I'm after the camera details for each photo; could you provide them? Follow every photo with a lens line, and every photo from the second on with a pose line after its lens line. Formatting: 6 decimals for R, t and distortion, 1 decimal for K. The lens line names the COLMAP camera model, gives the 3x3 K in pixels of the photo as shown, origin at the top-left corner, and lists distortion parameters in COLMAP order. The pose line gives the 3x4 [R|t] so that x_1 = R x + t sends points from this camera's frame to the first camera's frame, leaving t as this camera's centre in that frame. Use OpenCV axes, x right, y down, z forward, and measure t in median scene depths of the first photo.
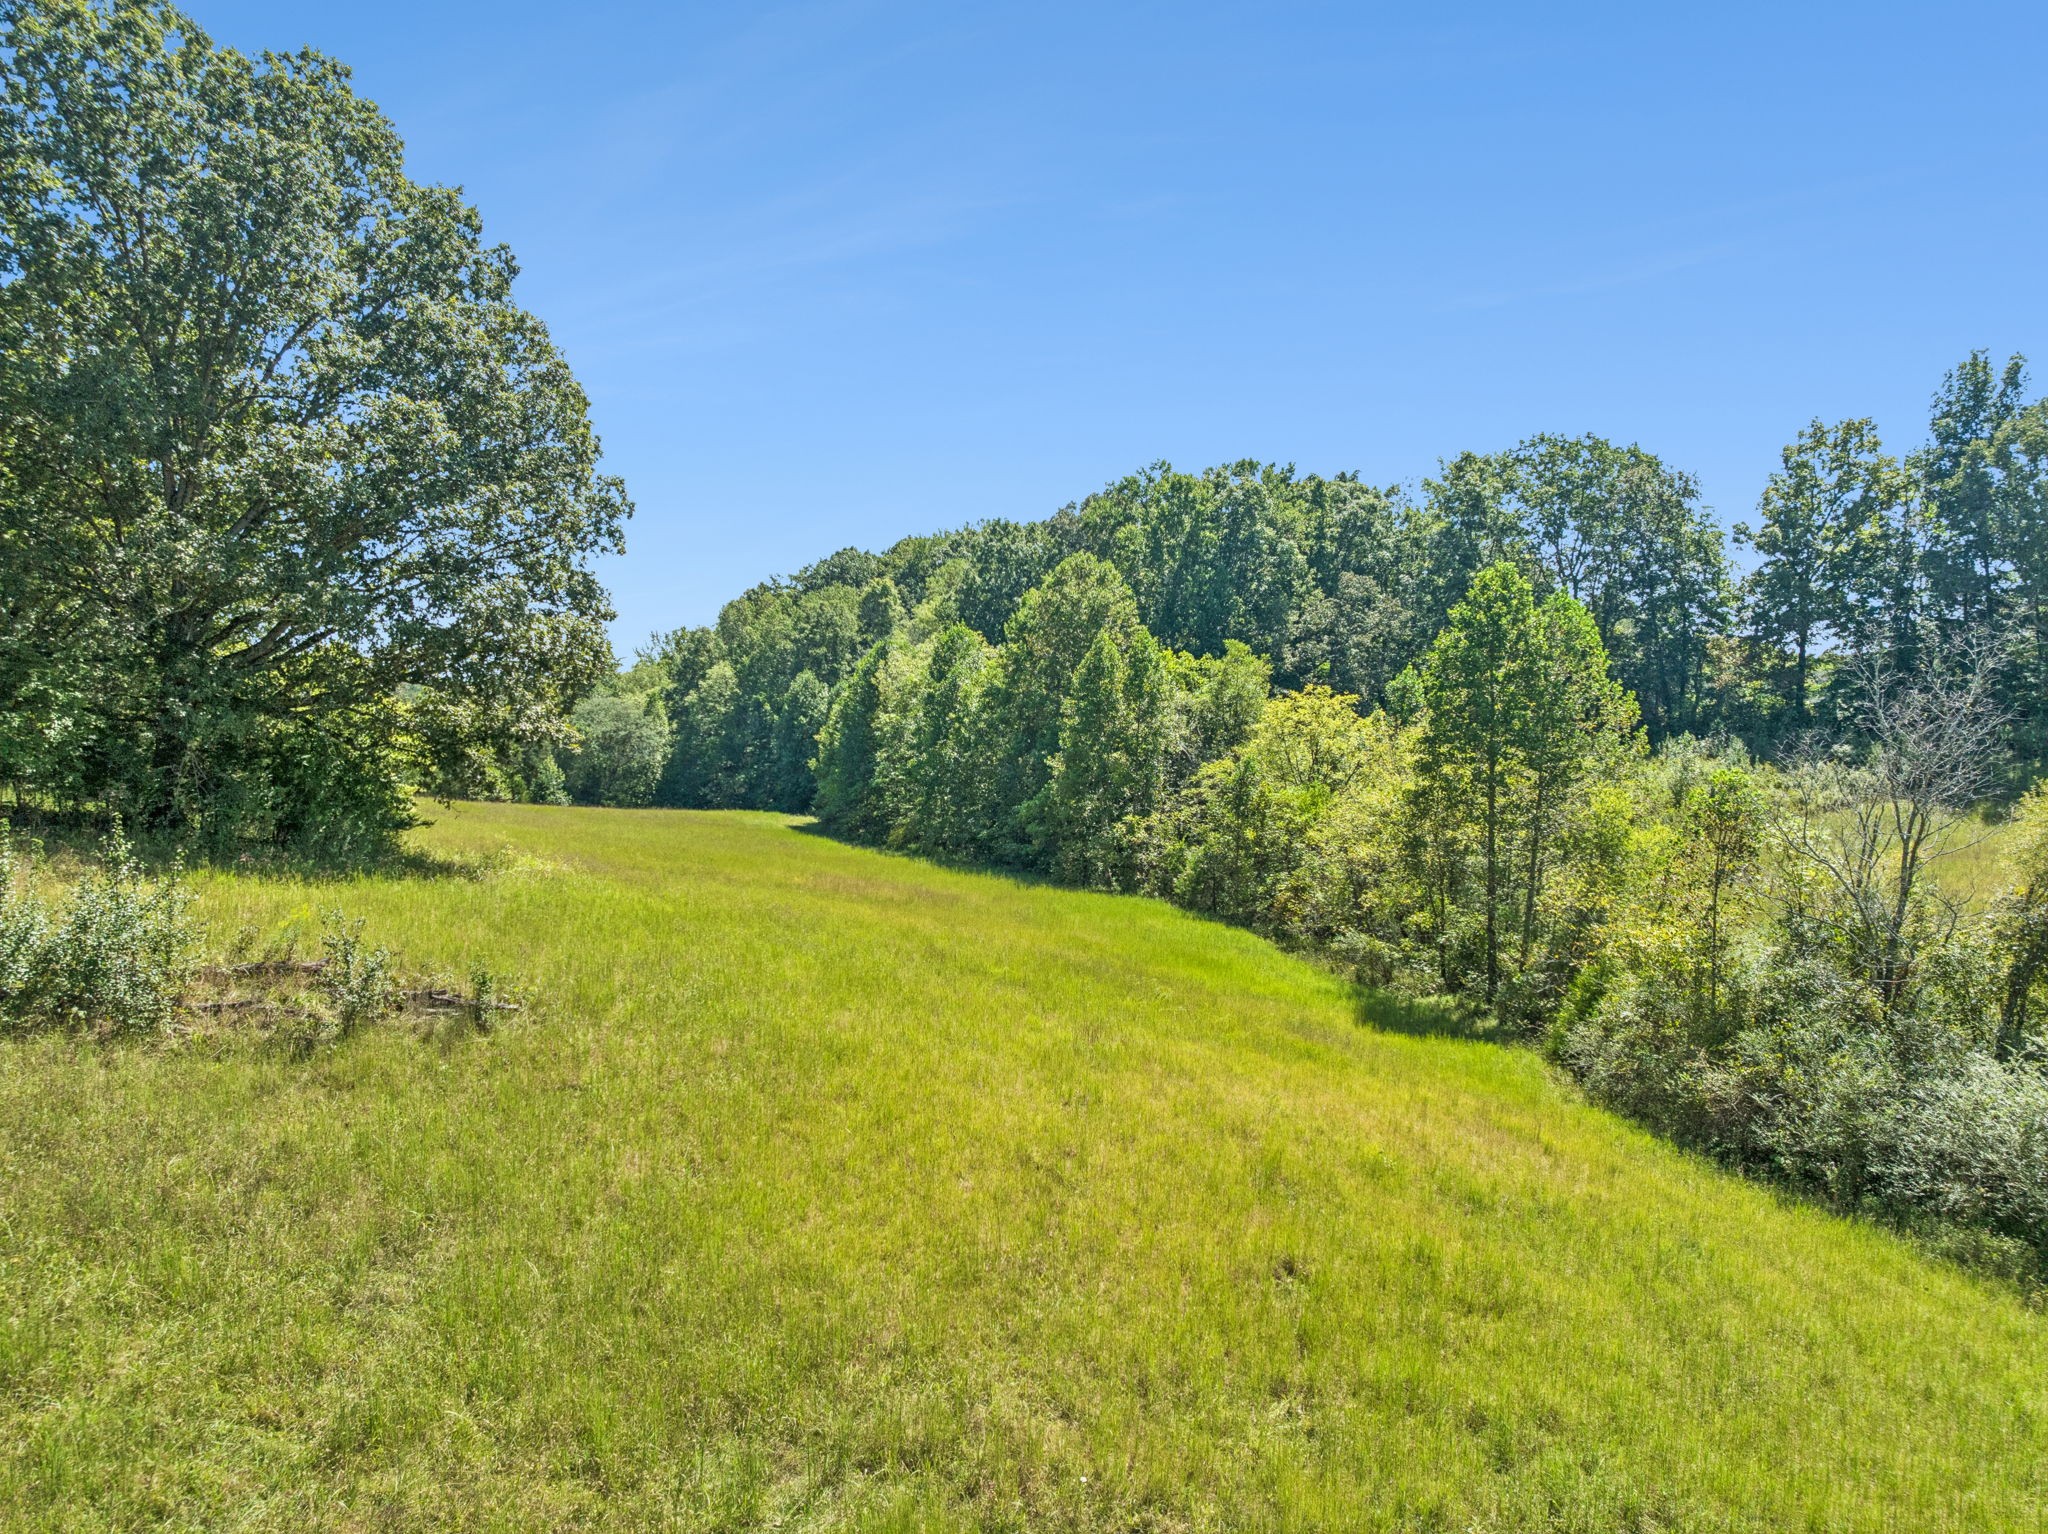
lens RADIAL K [[1499.3, 0, 1031.8], [0, 1499.3, 755.4], [0, 0, 1]] dist [0.002317, -0.039584]
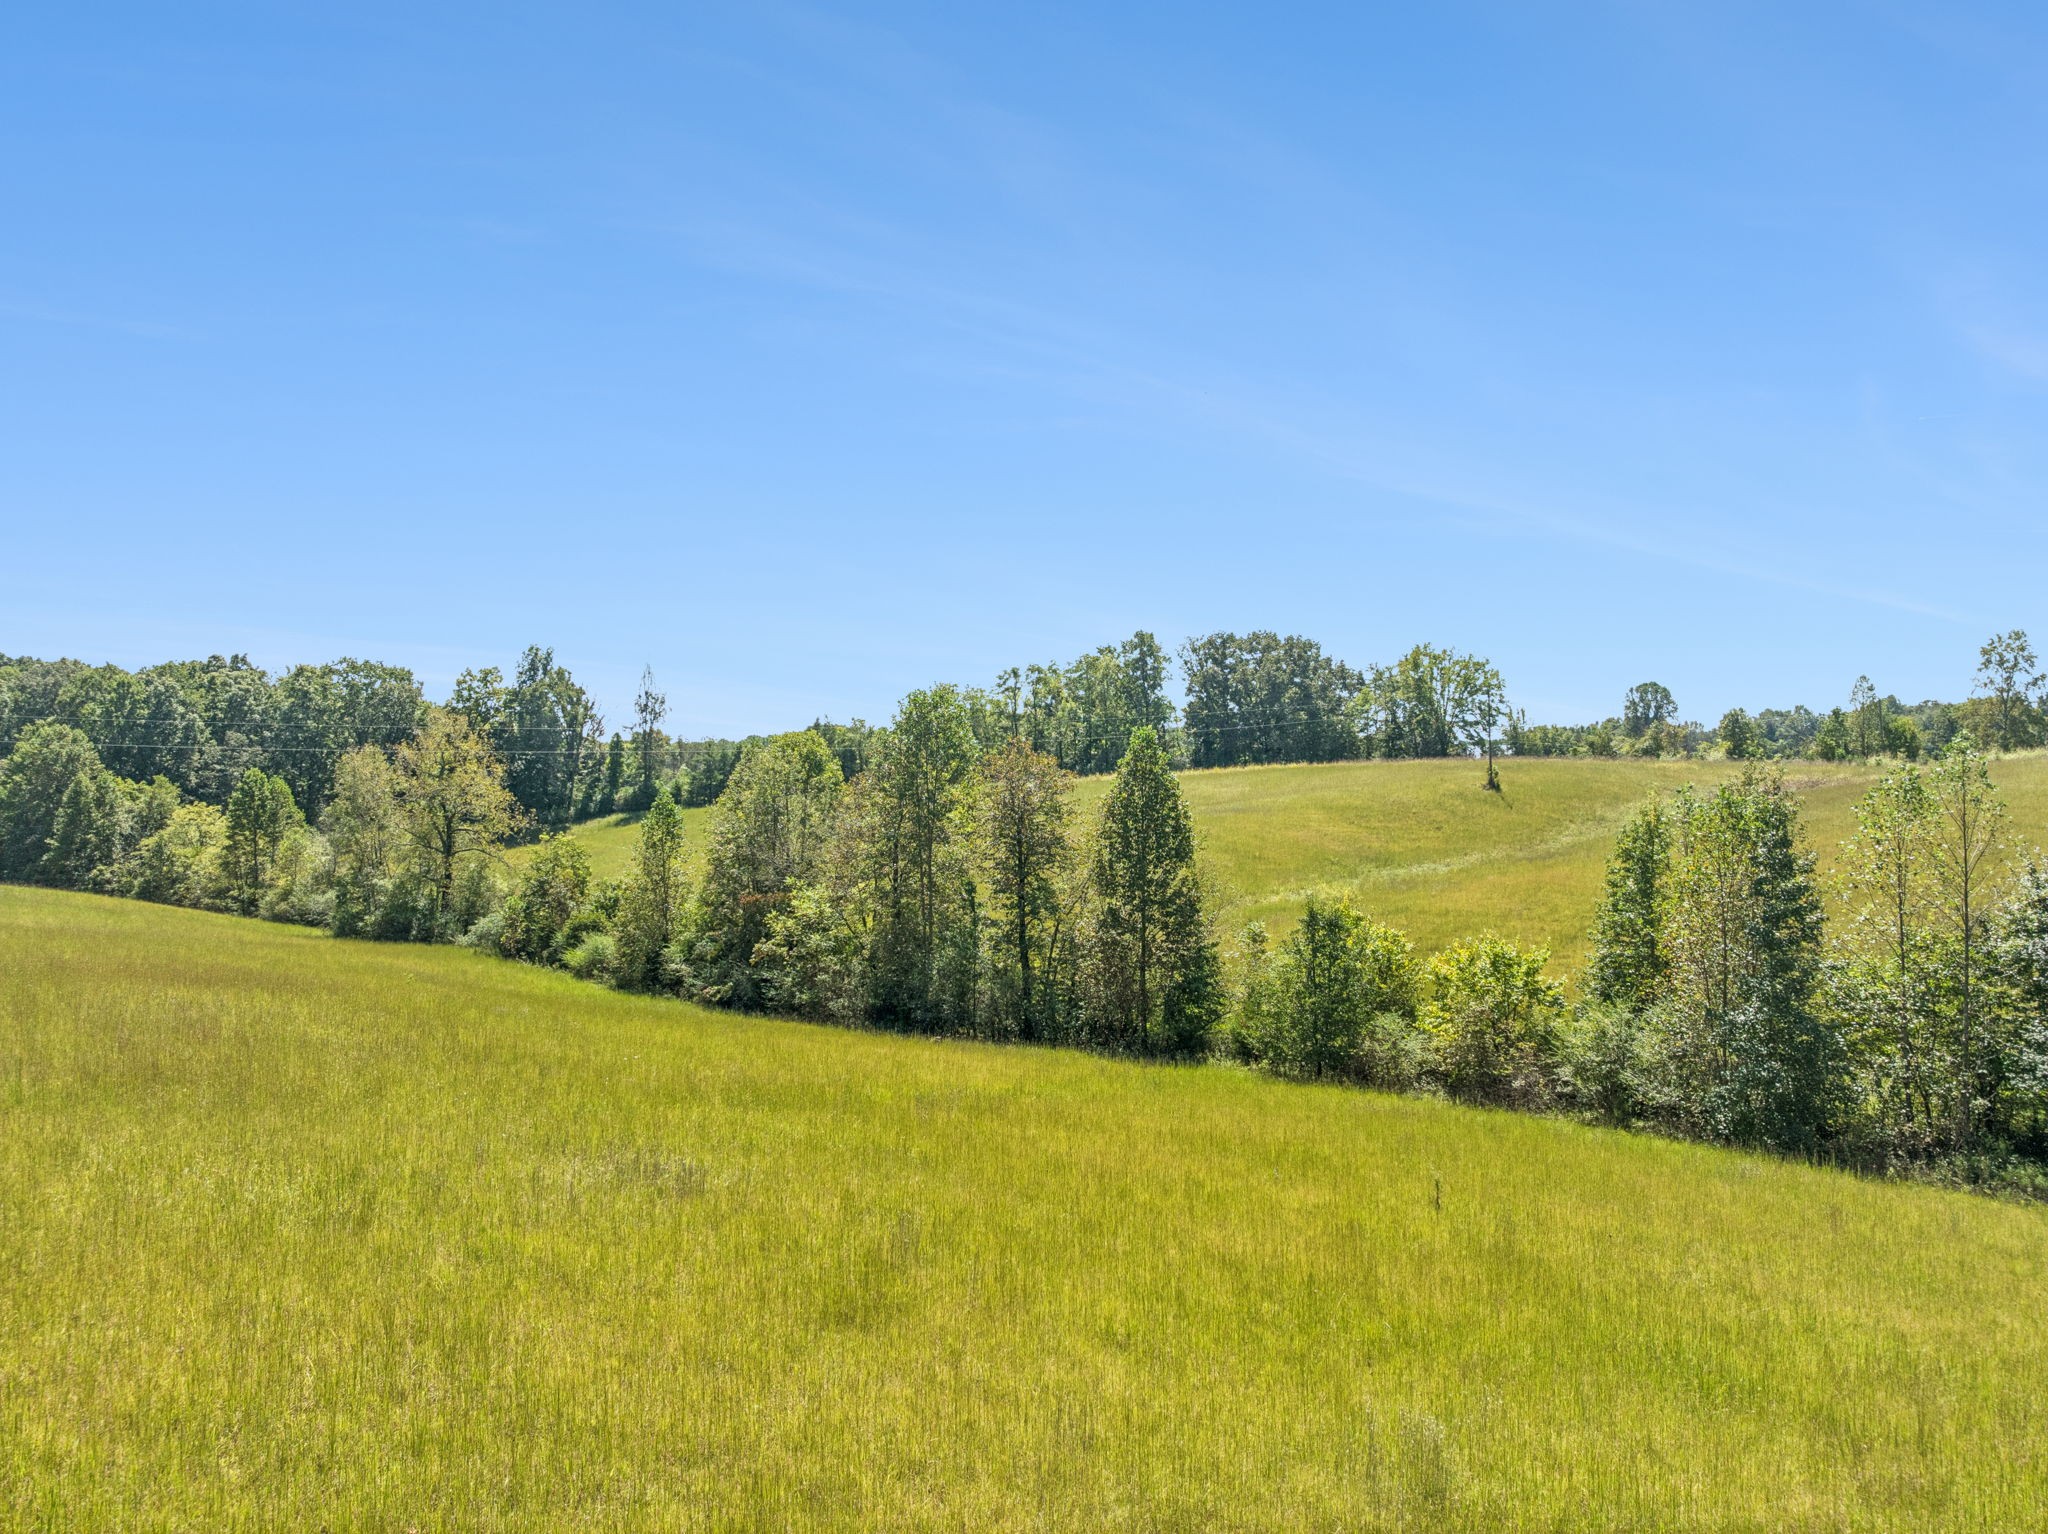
lens RADIAL K [[1452.5, 0, 1024.5], [0, 1452.5, 793.8], [0, 0, 1]] dist [-0.005269, -0.003108]
pose [[0.788144, -0.019035, 0.615197, -0.136384], [0.027342, 0.999618, -0.004100, -0.013723], [-0.614884, 0.020052, 0.788363, -1.167944]]
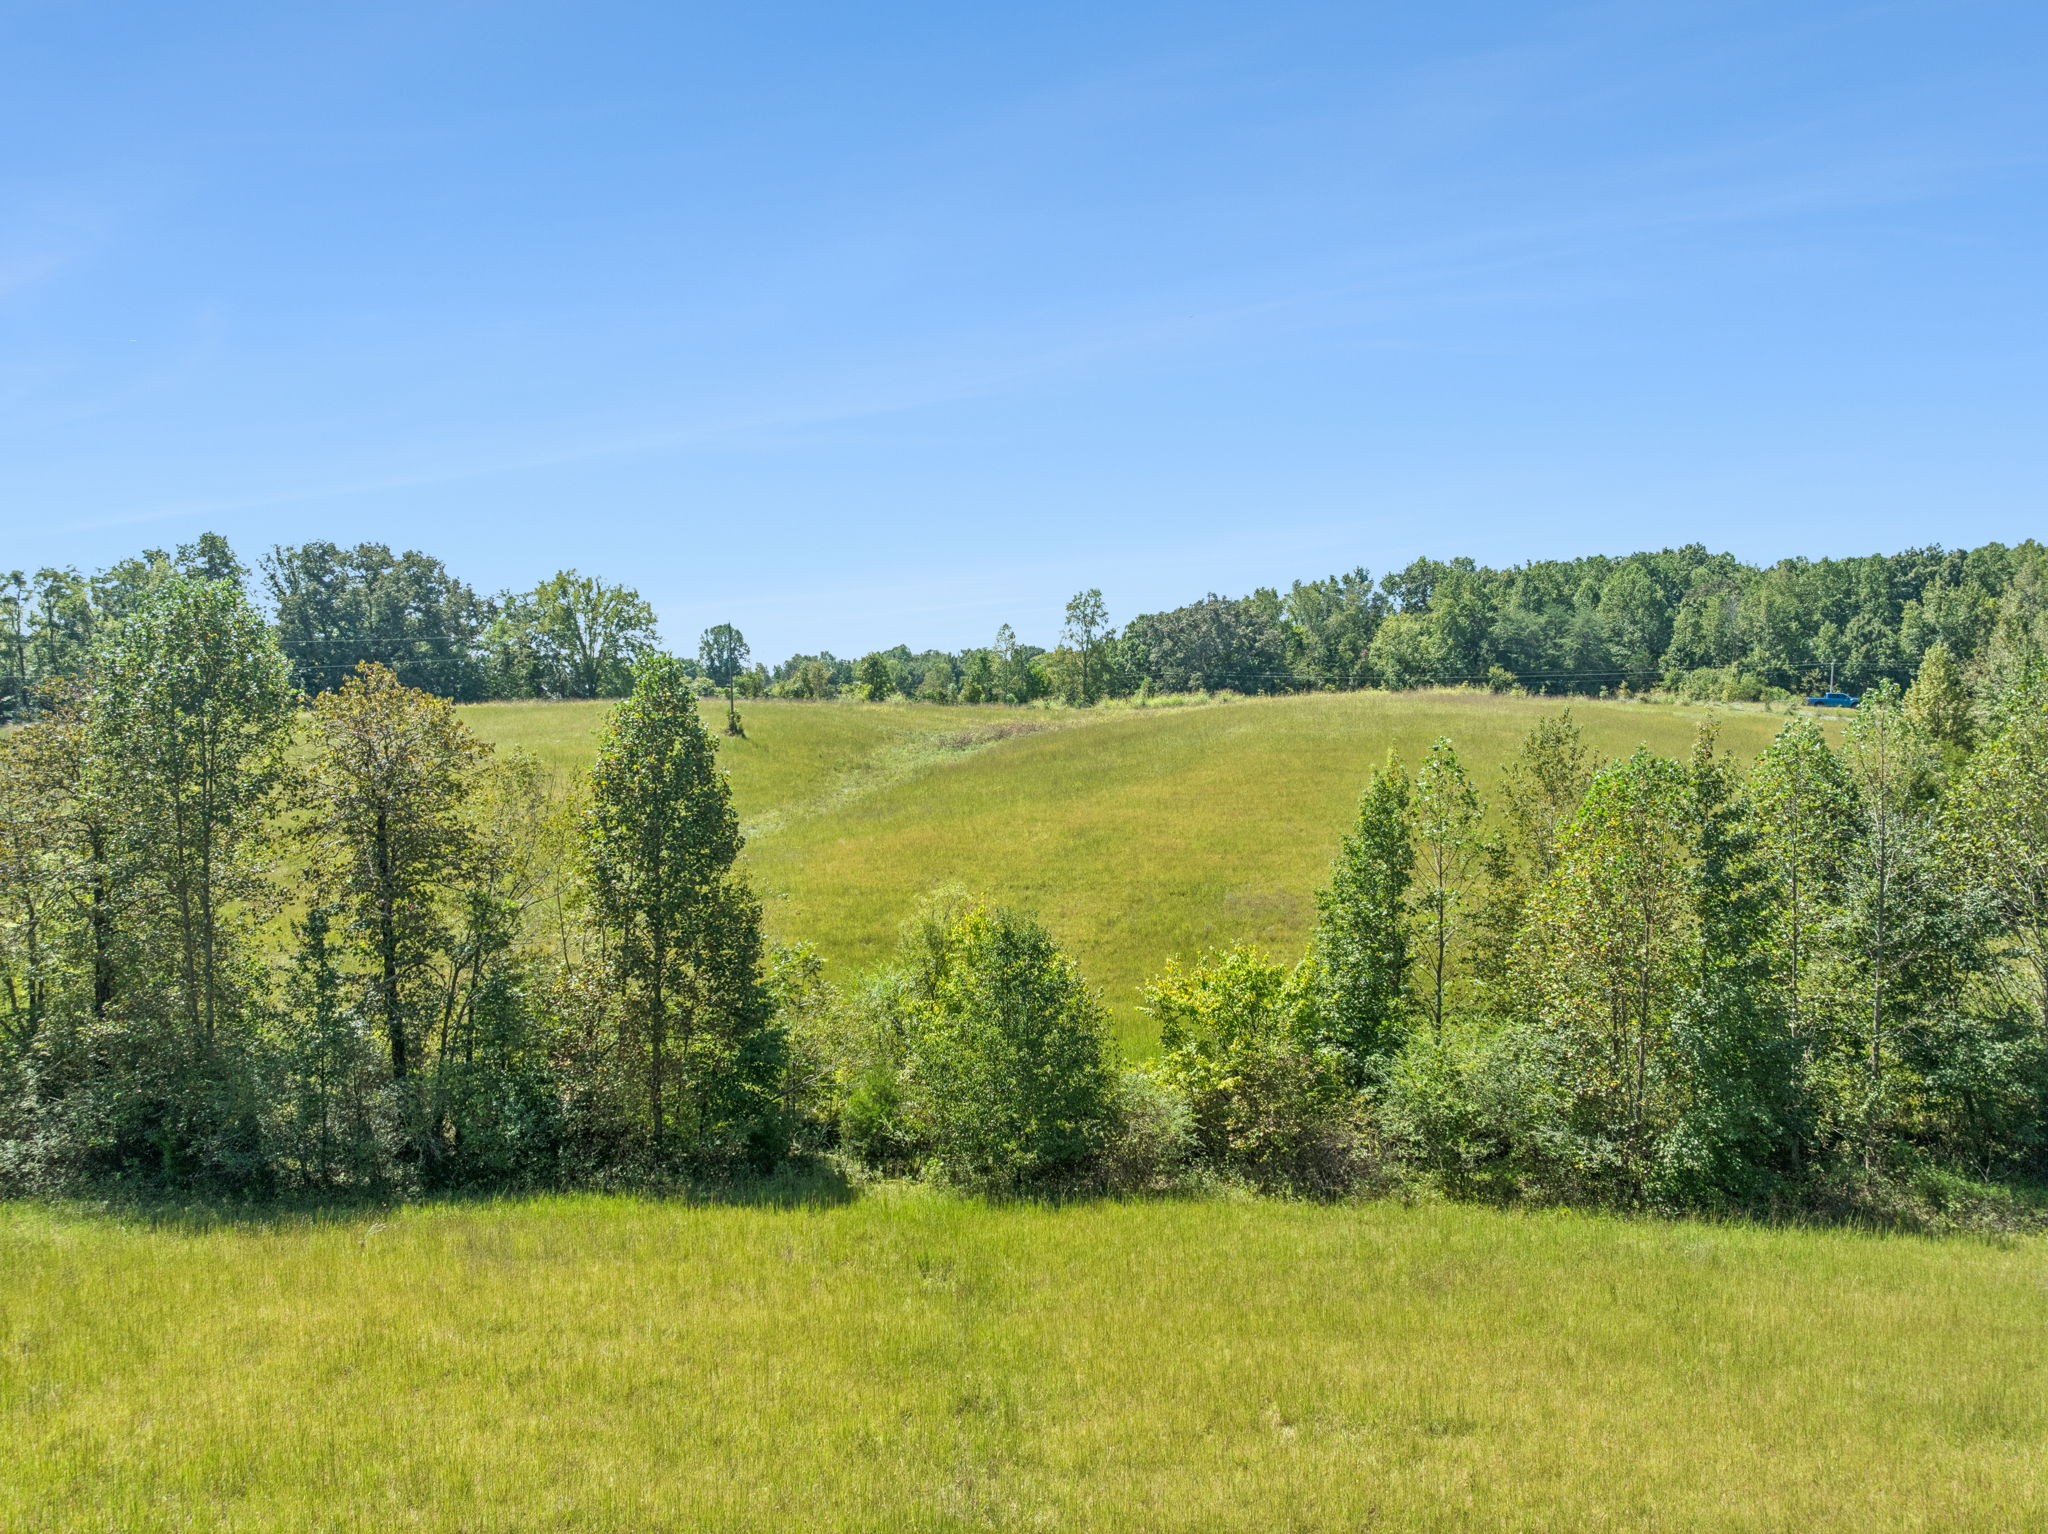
lens RADIAL K [[1499.3, 0, 1031.8], [0, 1499.3, 755.4], [0, 0, 1]] dist [0.002317, -0.039584]
pose [[0.276260, -0.035025, 0.960445, -0.089242], [0.029818, 0.999167, 0.027860, -0.019913], [-0.960620, 0.020941, 0.277074, -0.991672]]
